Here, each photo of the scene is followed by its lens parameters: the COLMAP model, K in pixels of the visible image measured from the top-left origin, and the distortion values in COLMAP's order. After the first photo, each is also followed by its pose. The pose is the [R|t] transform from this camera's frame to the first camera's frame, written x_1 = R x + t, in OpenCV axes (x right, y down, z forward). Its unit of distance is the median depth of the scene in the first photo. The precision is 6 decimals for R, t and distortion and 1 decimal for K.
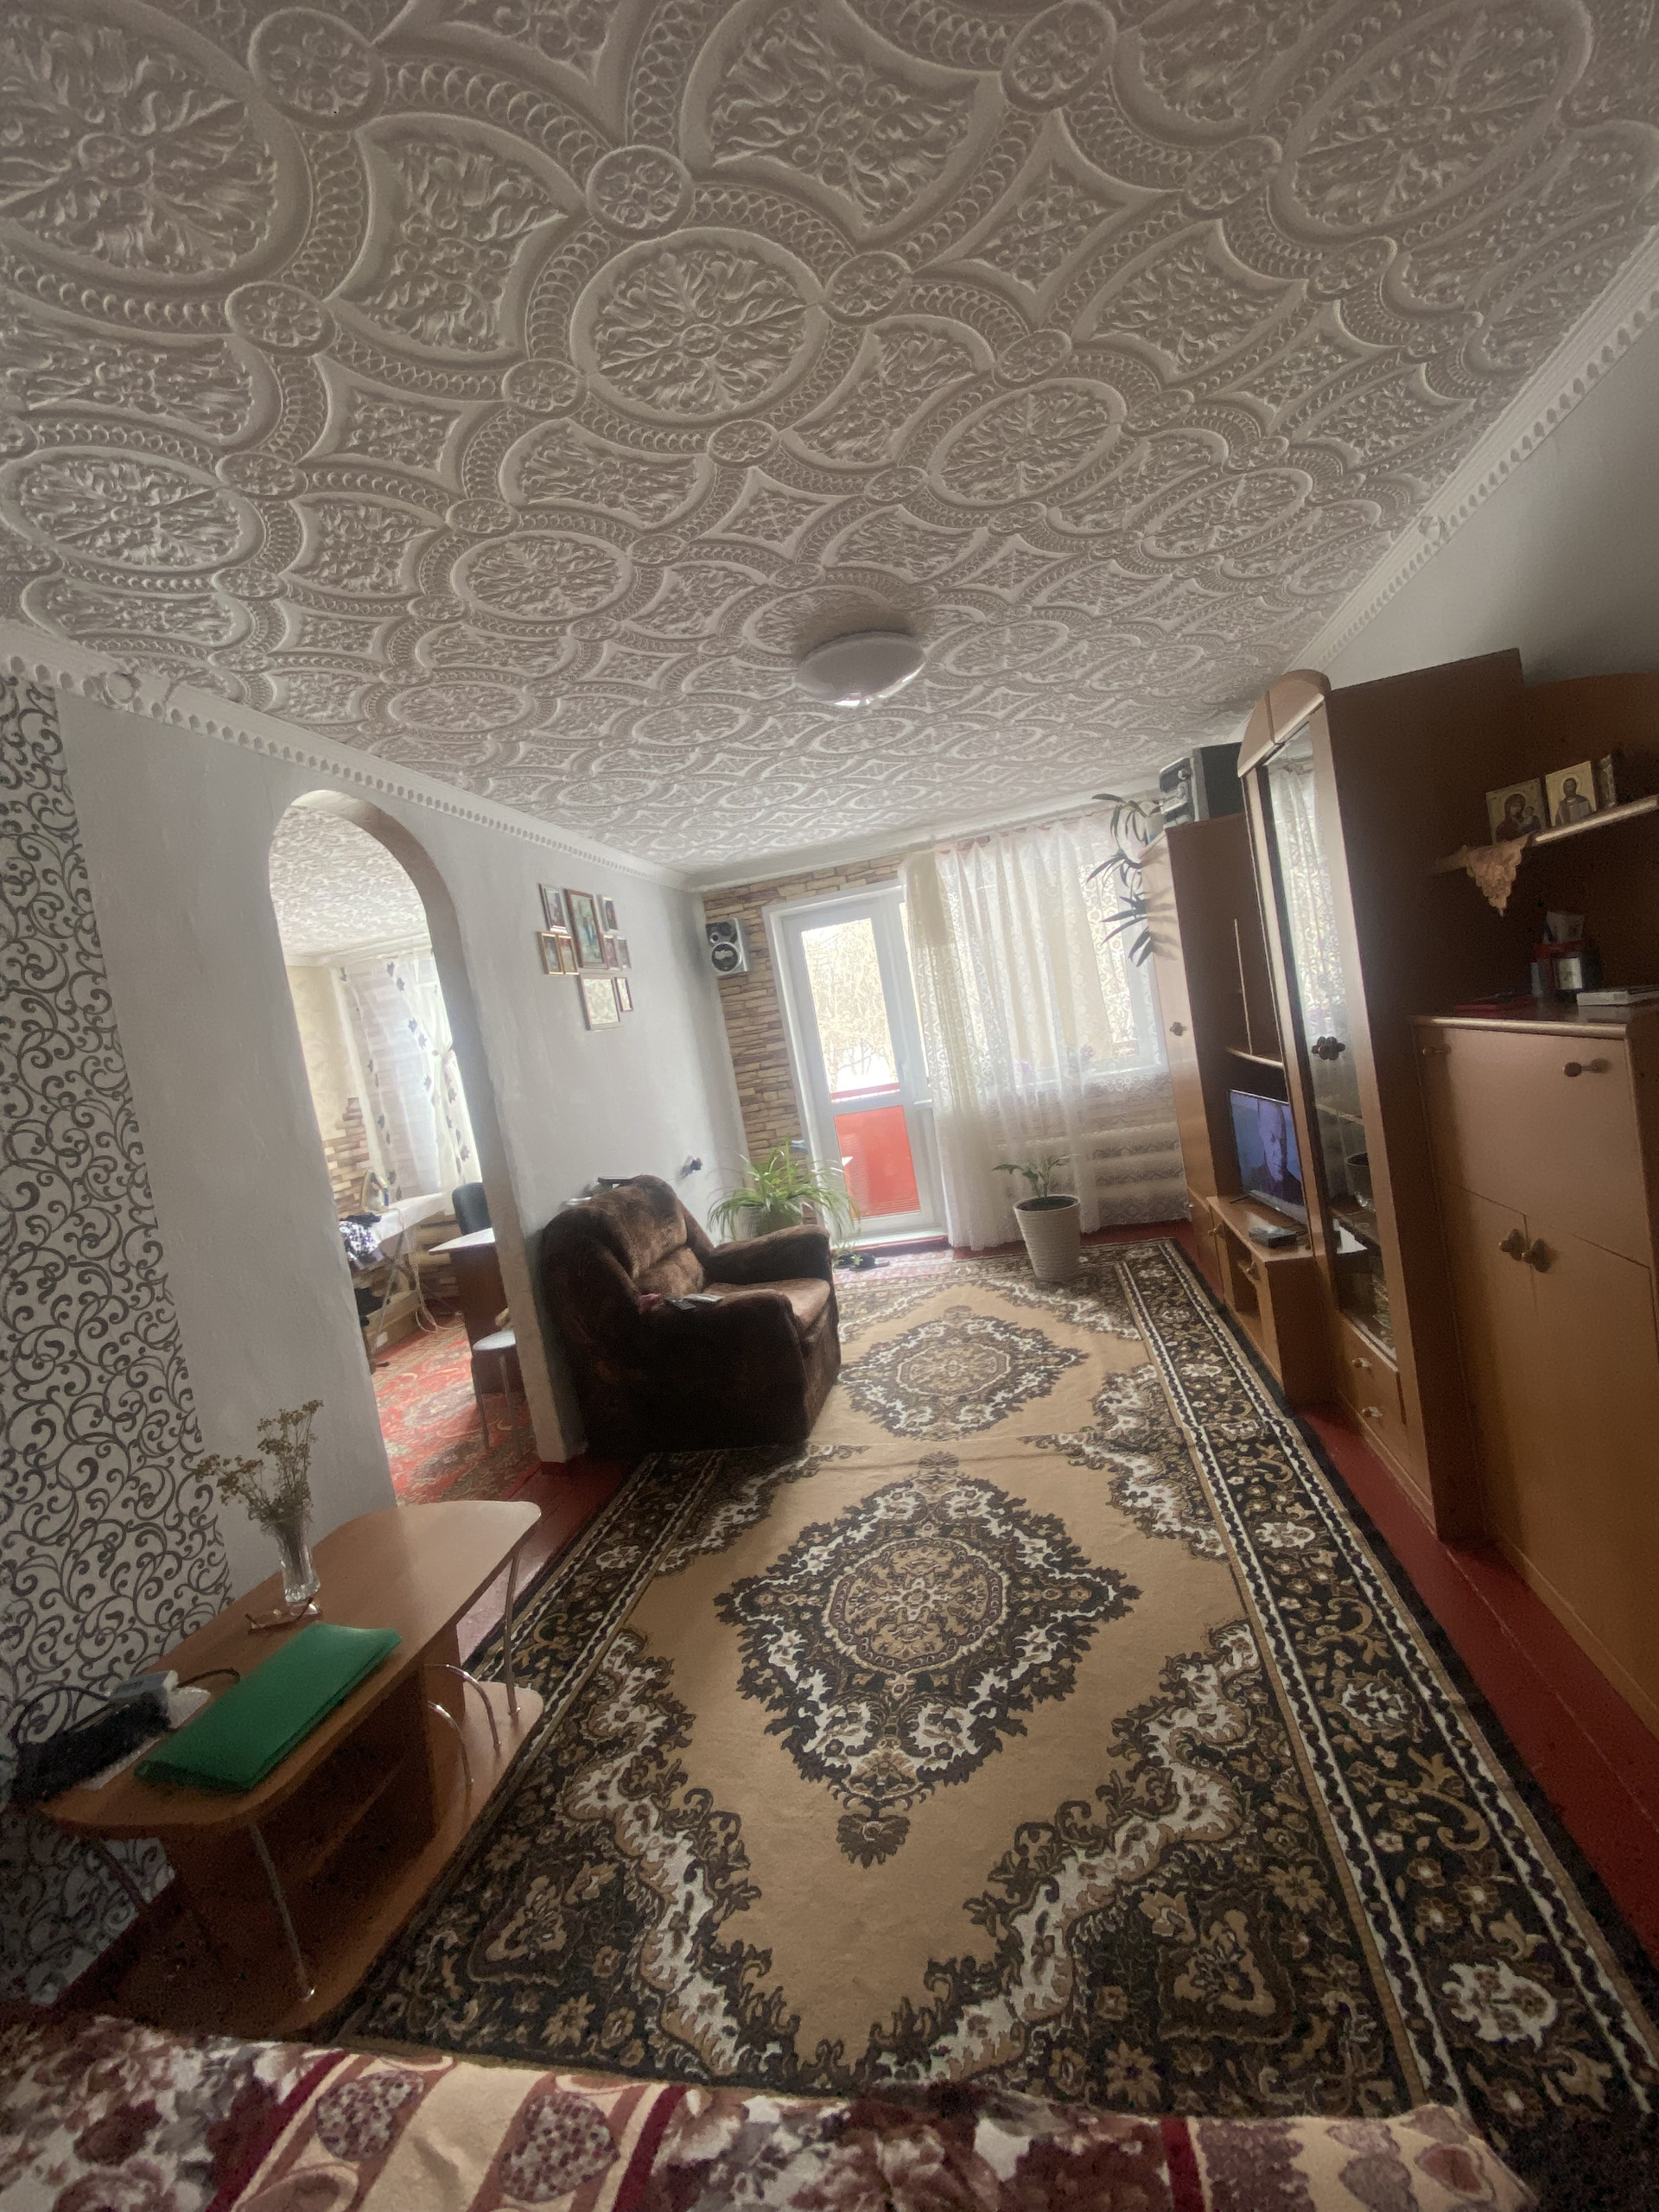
lens RADIAL K [[897.5, 0, 829.5], [0, 897.5, 1106.0], [0, 0, 1]] dist [-0.049063, -0.000052]
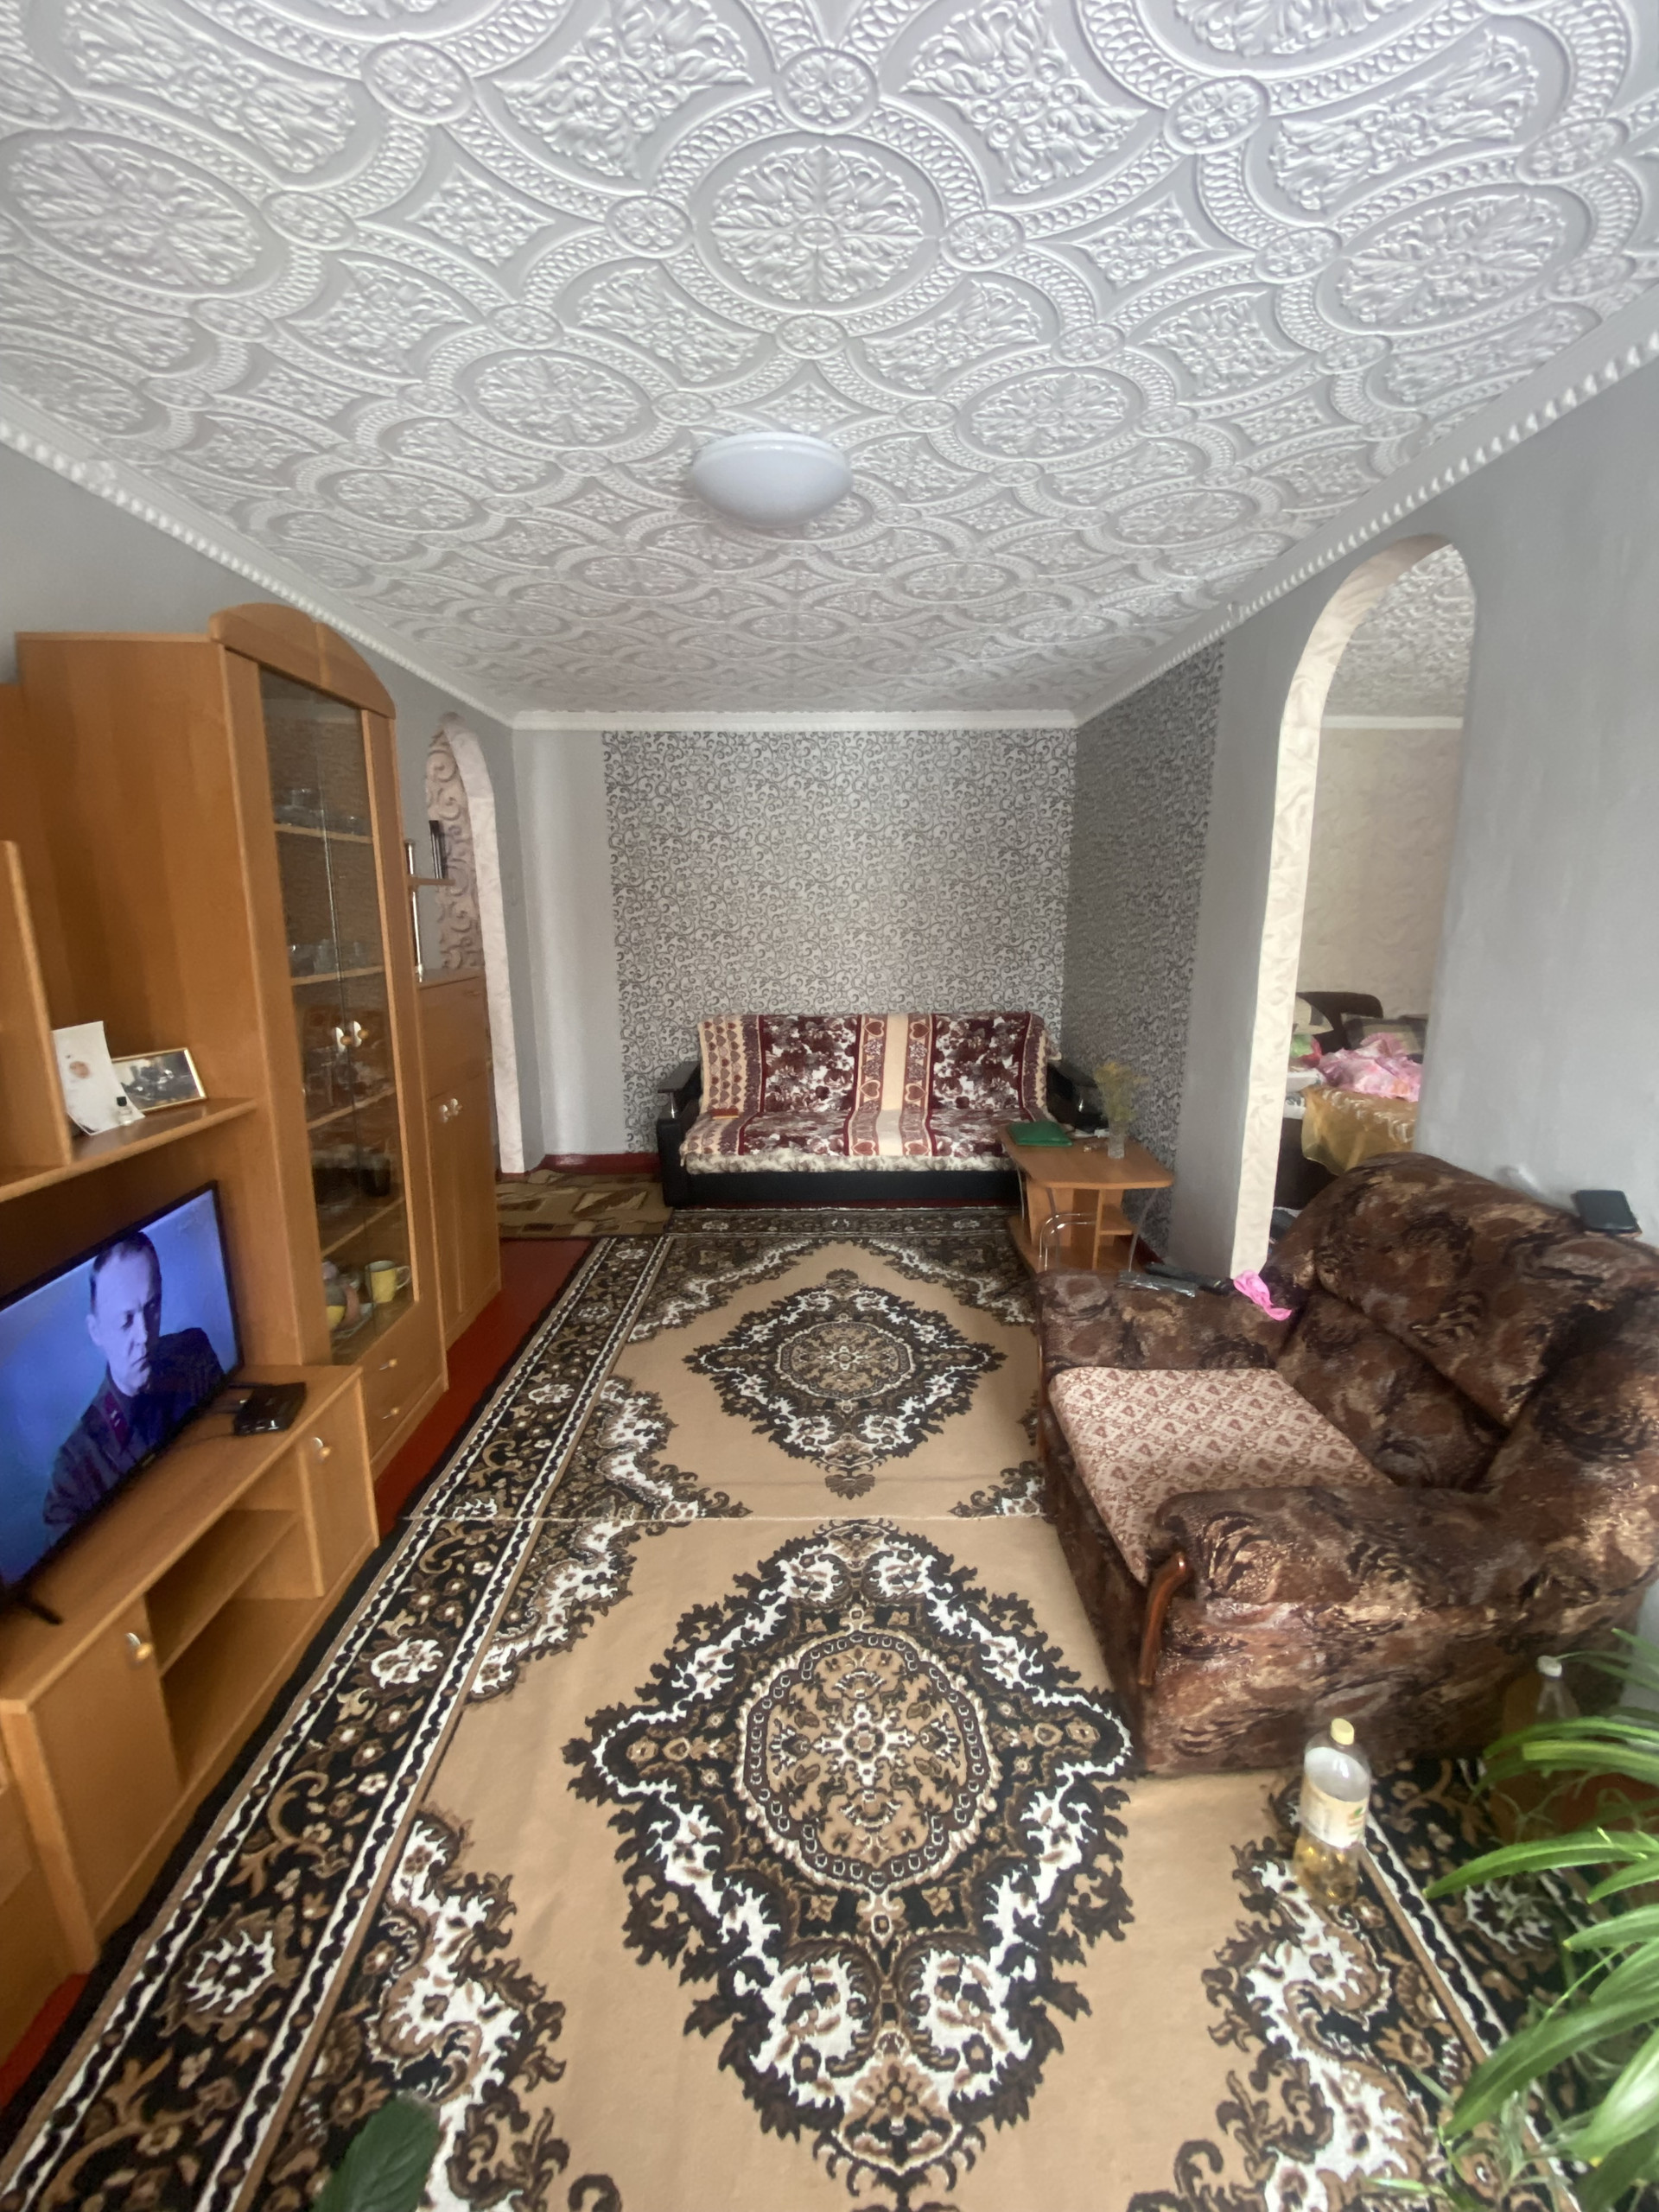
lens RADIAL K [[897.5, 0, 829.5], [0, 897.5, 1106.0], [0, 0, 1]] dist [-0.049063, -0.000052]
pose [[-0.964320, 0.207829, -0.163996, 0.240113], [0.145314, 0.933323, 0.328316, -0.225432], [0.221295, 0.292771, -0.930222, 1.958007]]
